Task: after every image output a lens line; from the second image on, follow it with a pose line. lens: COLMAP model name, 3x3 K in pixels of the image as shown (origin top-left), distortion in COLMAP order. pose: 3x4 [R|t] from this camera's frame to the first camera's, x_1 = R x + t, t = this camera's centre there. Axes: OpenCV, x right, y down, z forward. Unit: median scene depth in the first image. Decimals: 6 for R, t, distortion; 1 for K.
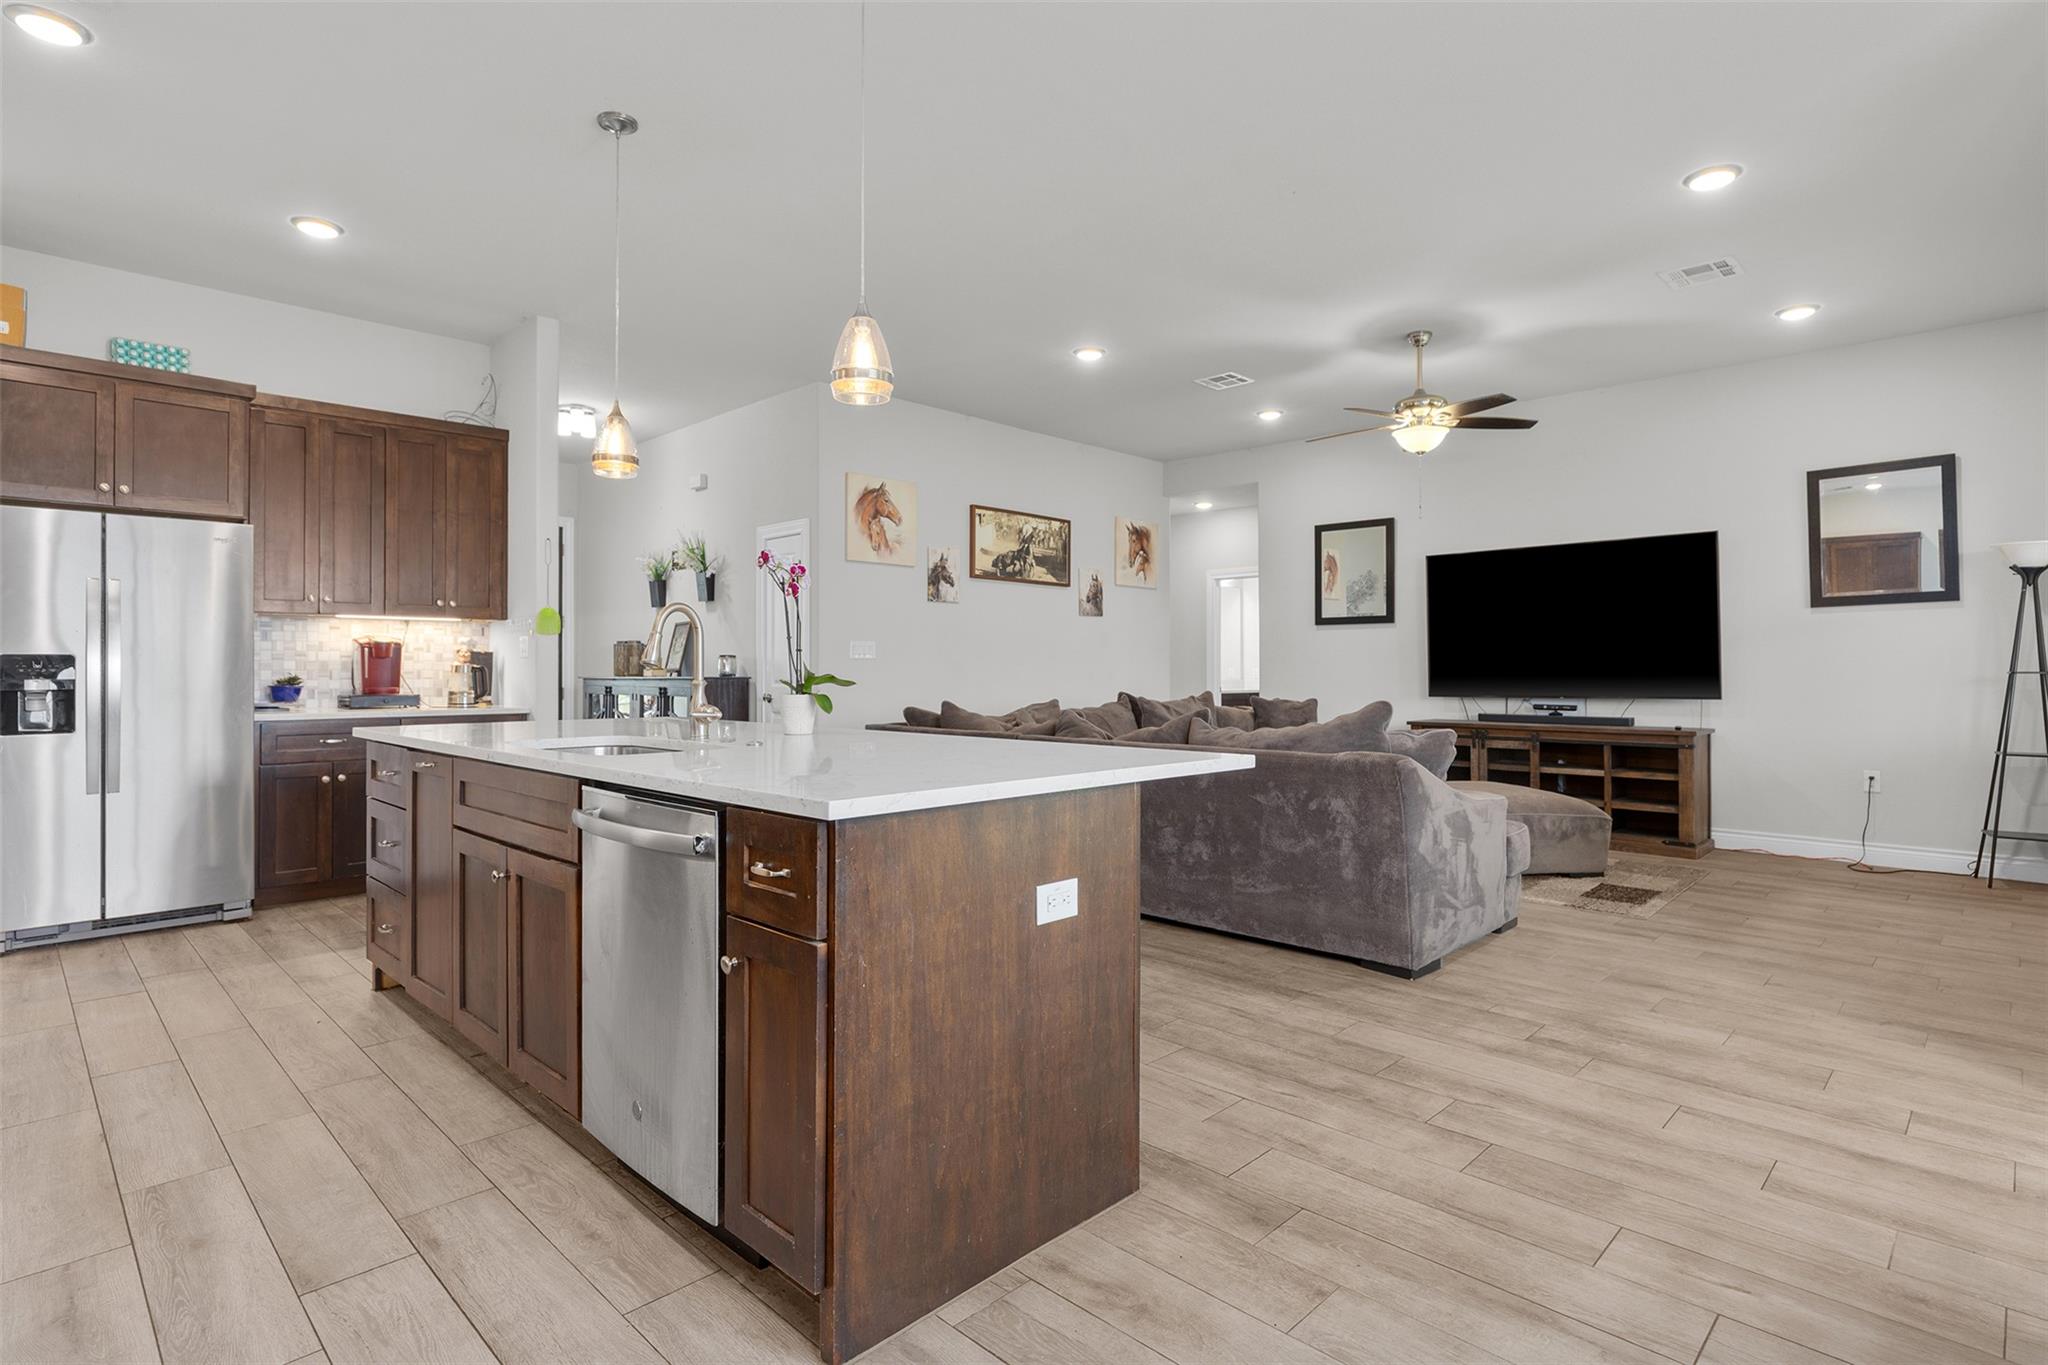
lens RADIAL K [[1020.0, 0, 1027.0], [0, 1020.0, 671.5], [0, 0, 1]] dist [0.012858, -0.006676]
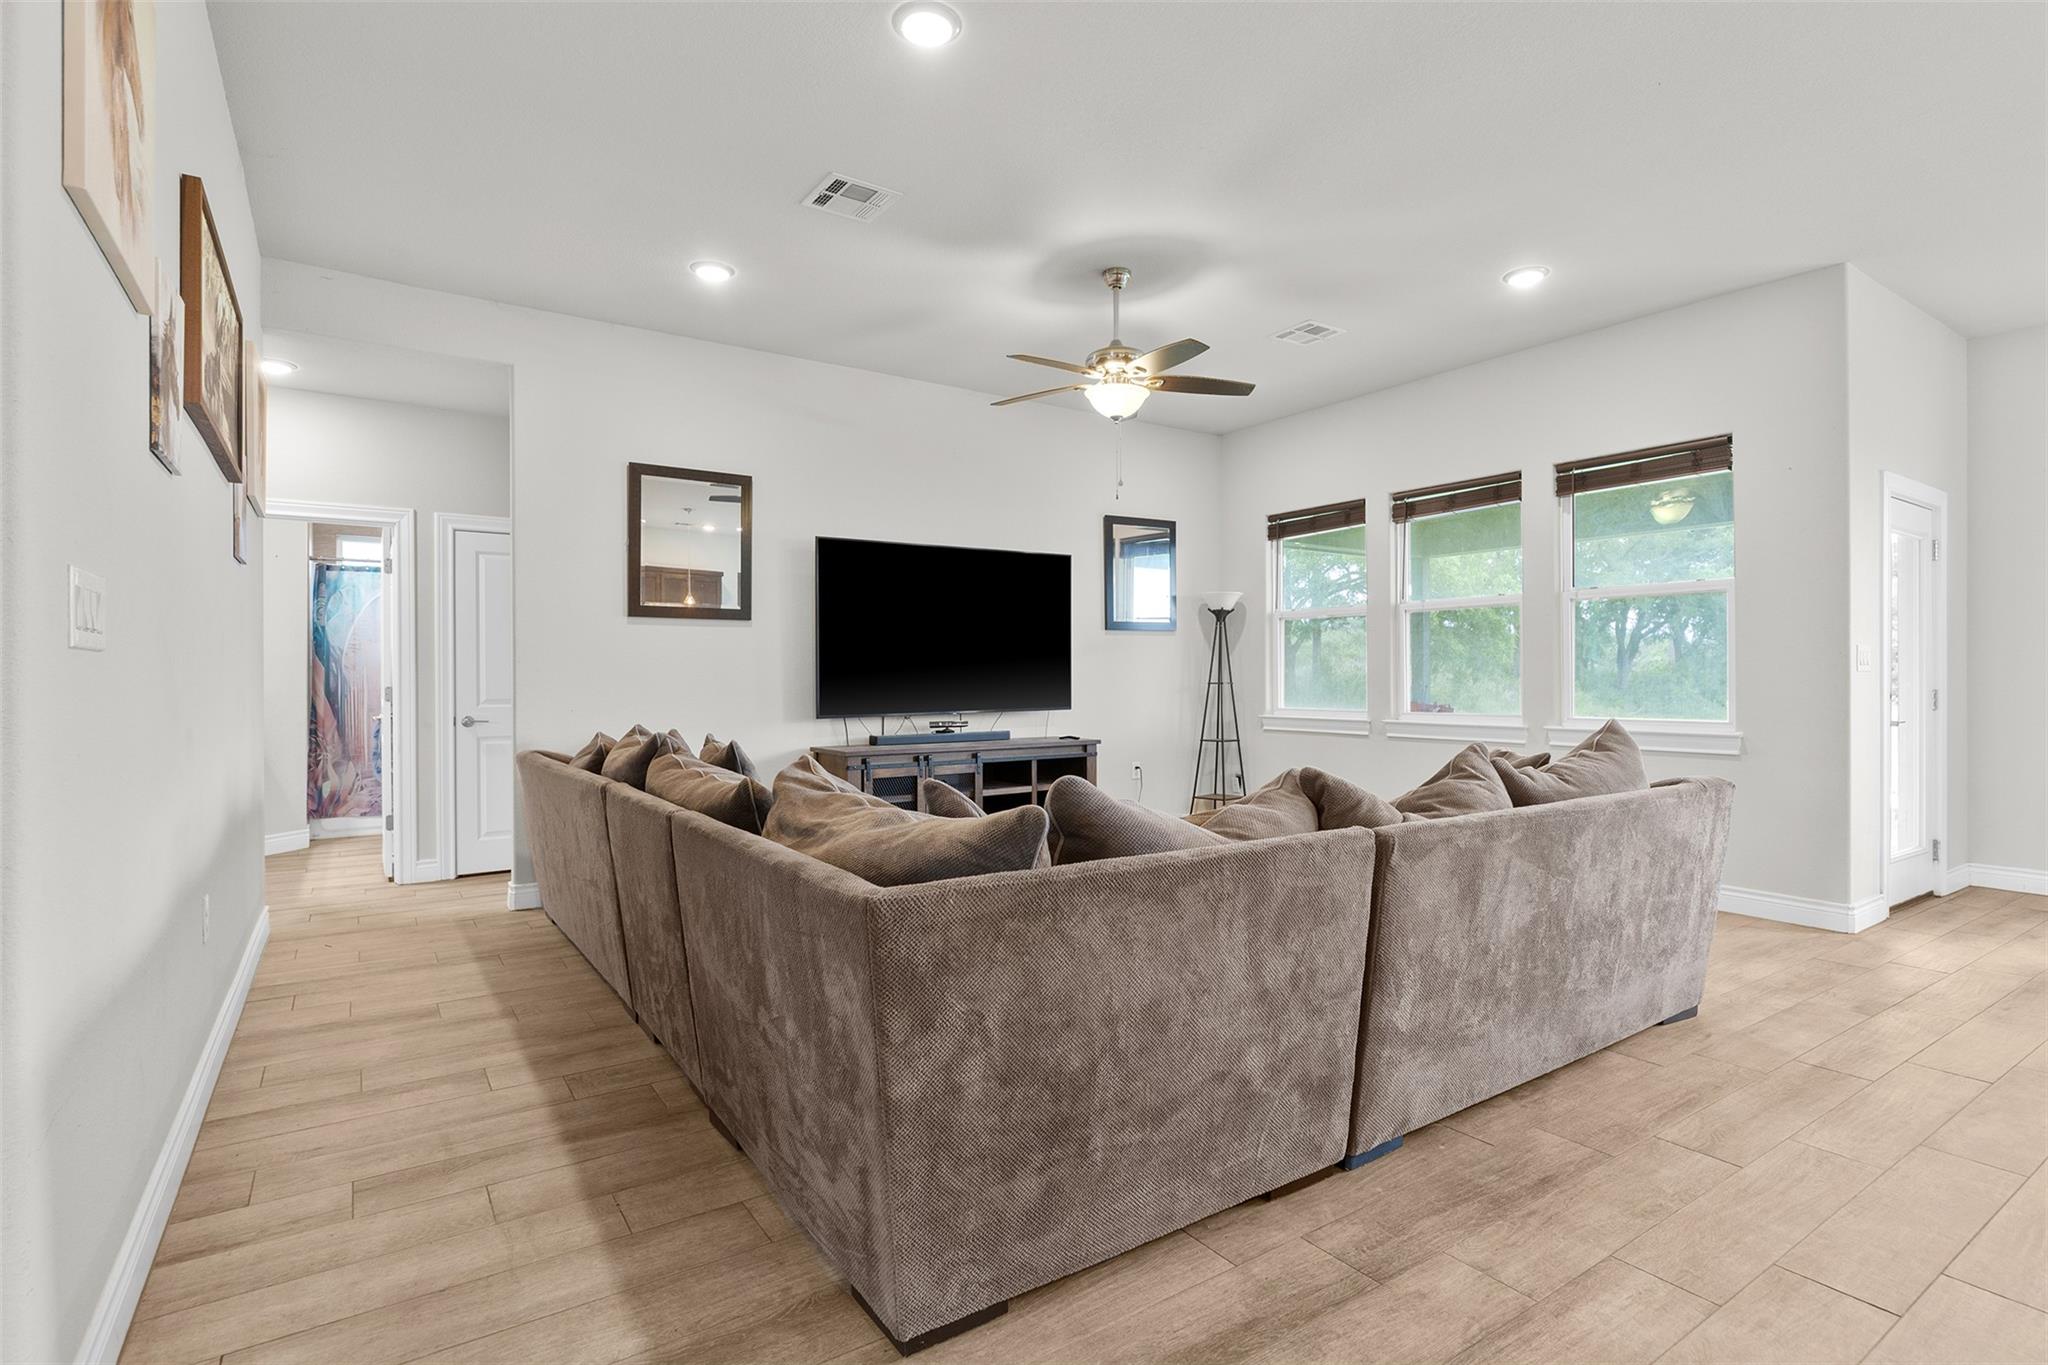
lens RADIAL K [[982.2, 0, 1018.0], [0, 982.2, 674.6], [0, 0, 1]] dist [-0.004465, 0.000881]
pose [[0.212016, 0.005088, 0.977253, -0.418567], [0.005849, 0.999962, -0.006475, -0.004081], [-0.977249, 0.007089, 0.211978, 0.939210]]
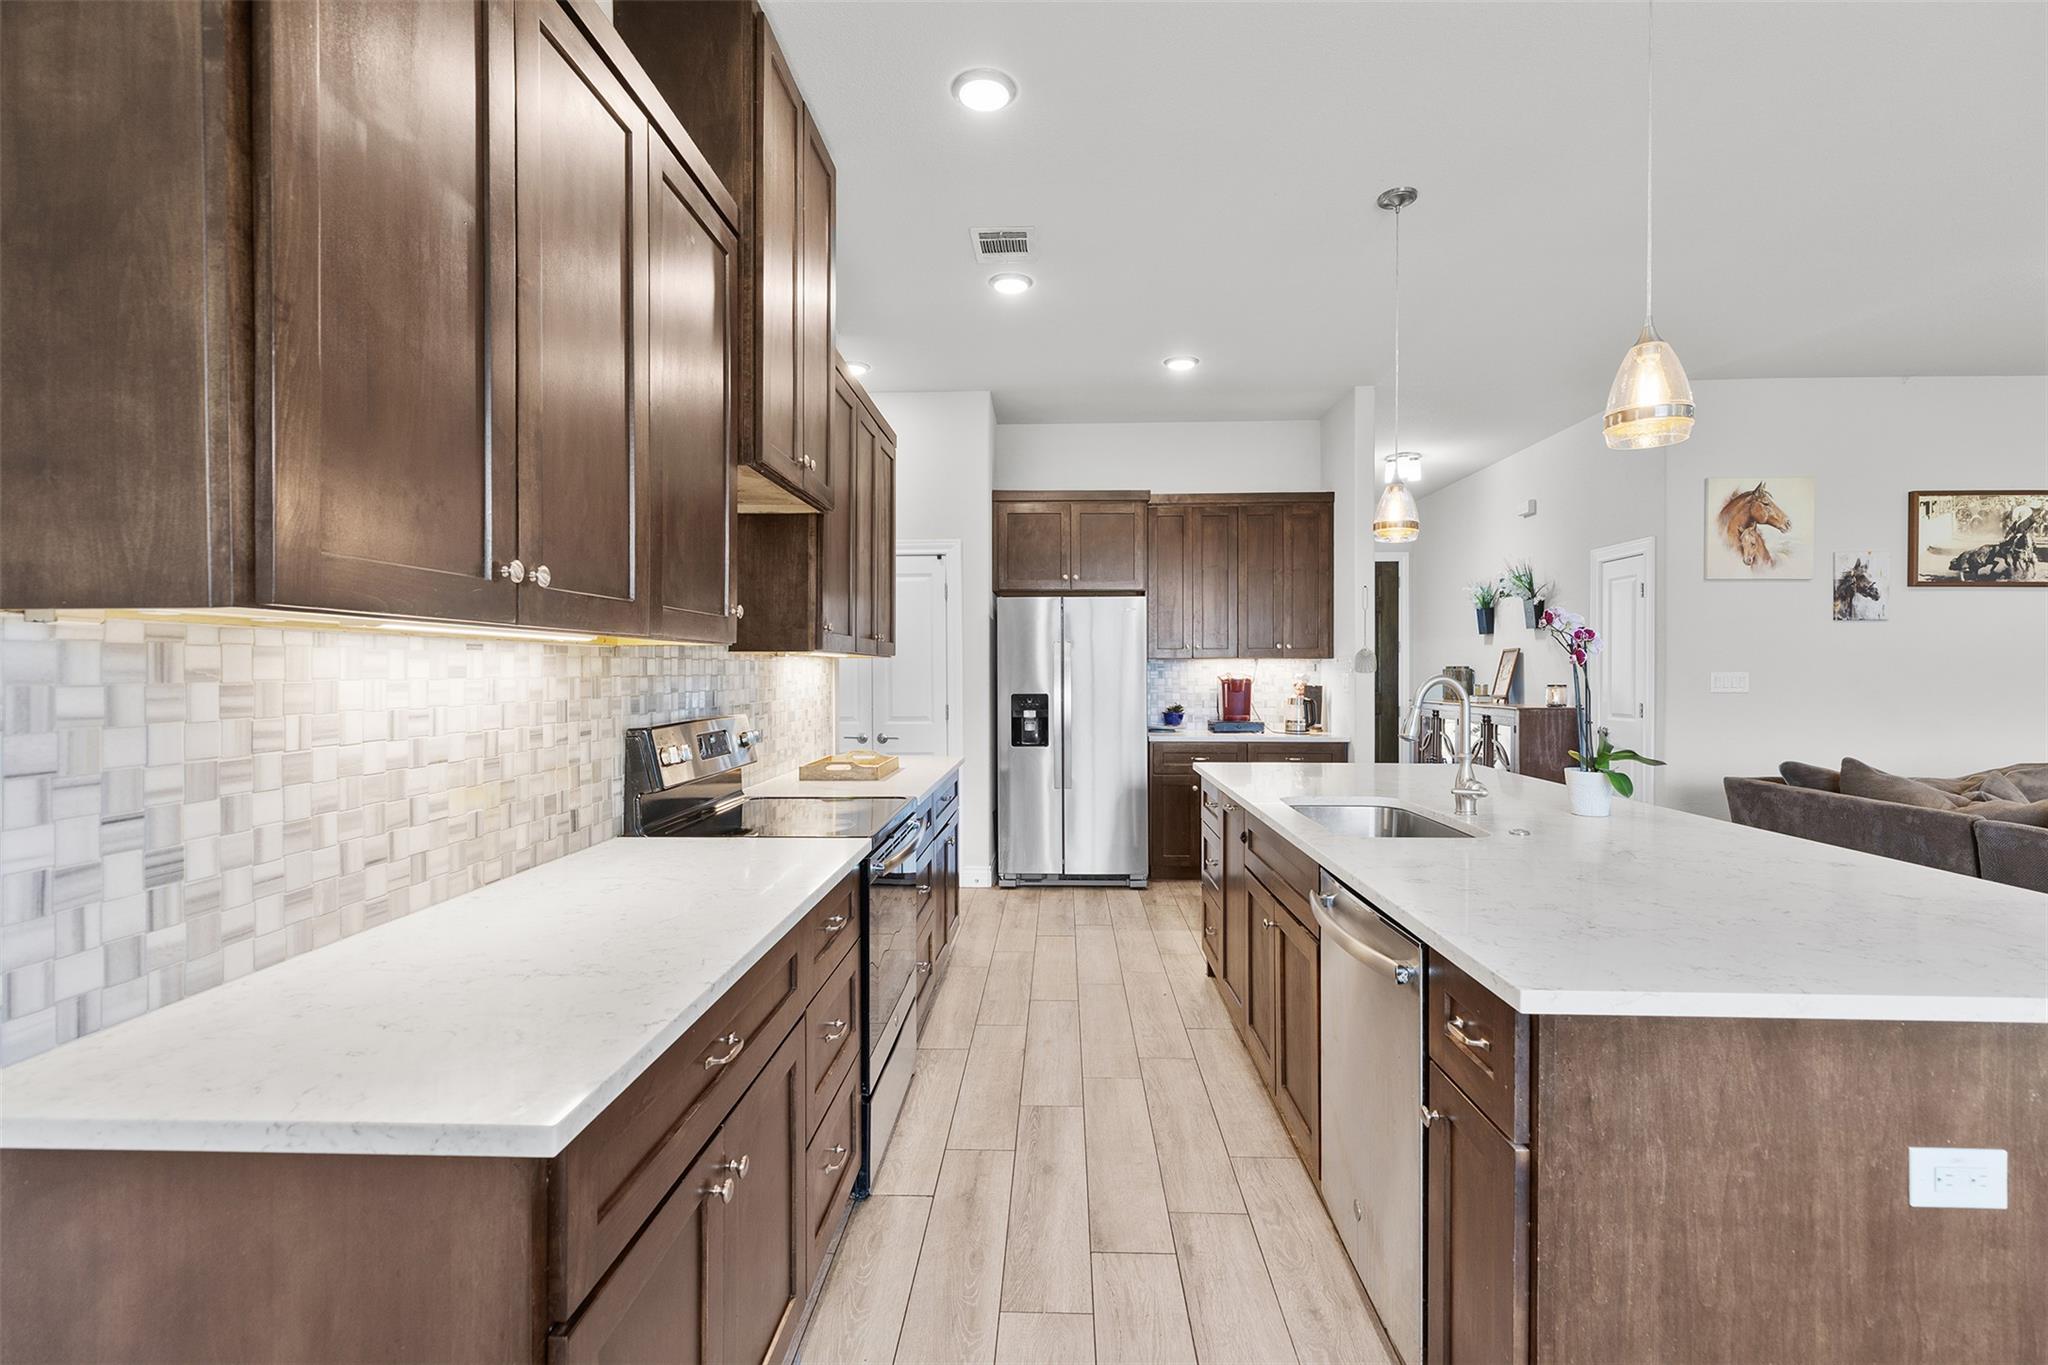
lens RADIAL K [[928.3, 0, 1017.4], [0, 928.3, 677.2], [0, 0, 1]] dist [0.000926, -0.000690]
pose [[0.666868, 0.009359, -0.745117, 0.024874], [-0.005938, 0.999956, 0.007246, -0.035259], [0.745152, -0.000407, 0.666894, 0.055781]]
